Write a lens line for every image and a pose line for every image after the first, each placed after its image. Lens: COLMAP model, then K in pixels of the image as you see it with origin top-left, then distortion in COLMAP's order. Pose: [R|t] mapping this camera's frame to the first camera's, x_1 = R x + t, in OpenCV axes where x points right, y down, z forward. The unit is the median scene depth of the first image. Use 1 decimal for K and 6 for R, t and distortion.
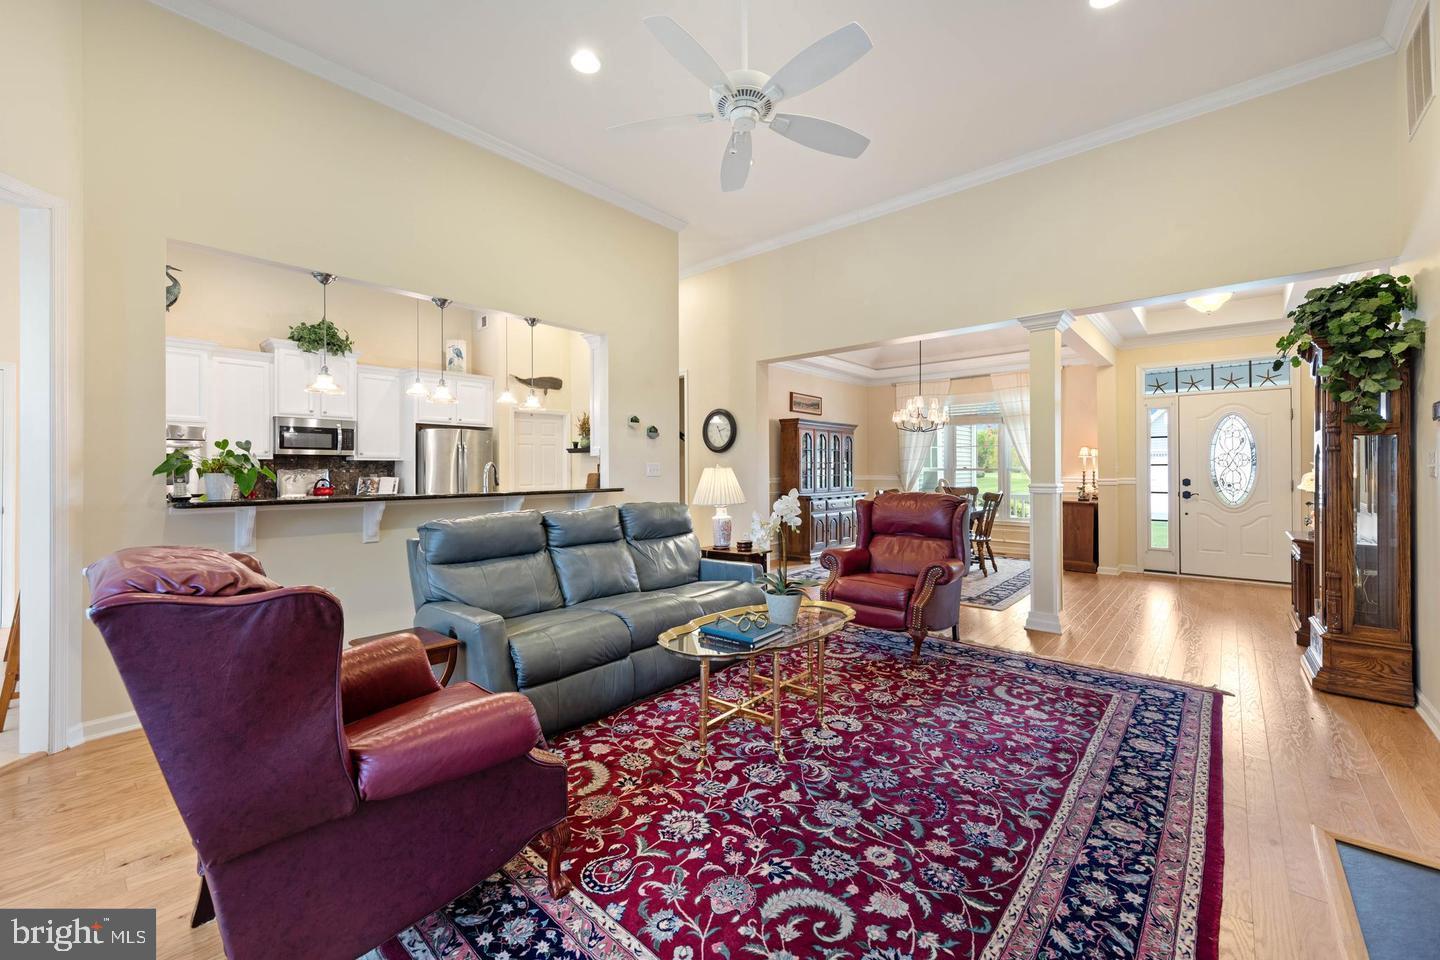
lens RADIAL K [[572.5, 0, 716.5], [0, 572.5, 471.4], [0, 0, 1]] dist [0.008557, -0.000236]
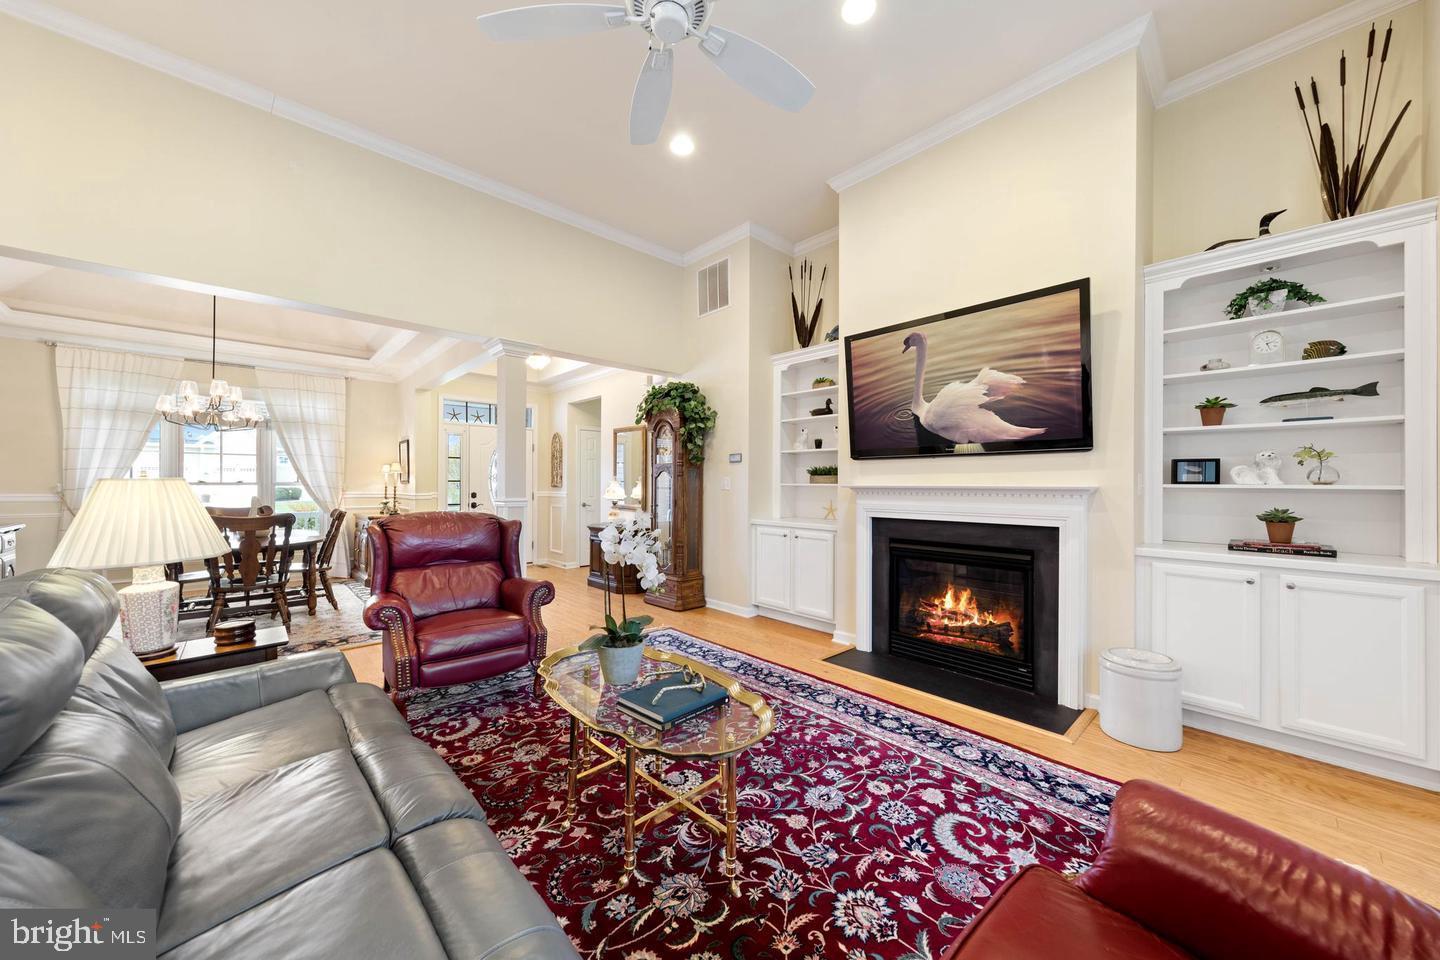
lens RADIAL K [[523.7, 0, 716.8], [0, 523.7, 482.3], [0, 0, 1]] dist [0.005729, -0.000091]
pose [[0.093334, 0.004966, 0.995622, -0.841816], [0.000199, 0.999987, -0.005007, -0.008890], [-0.995635, 0.000666, 0.093332, 1.140346]]
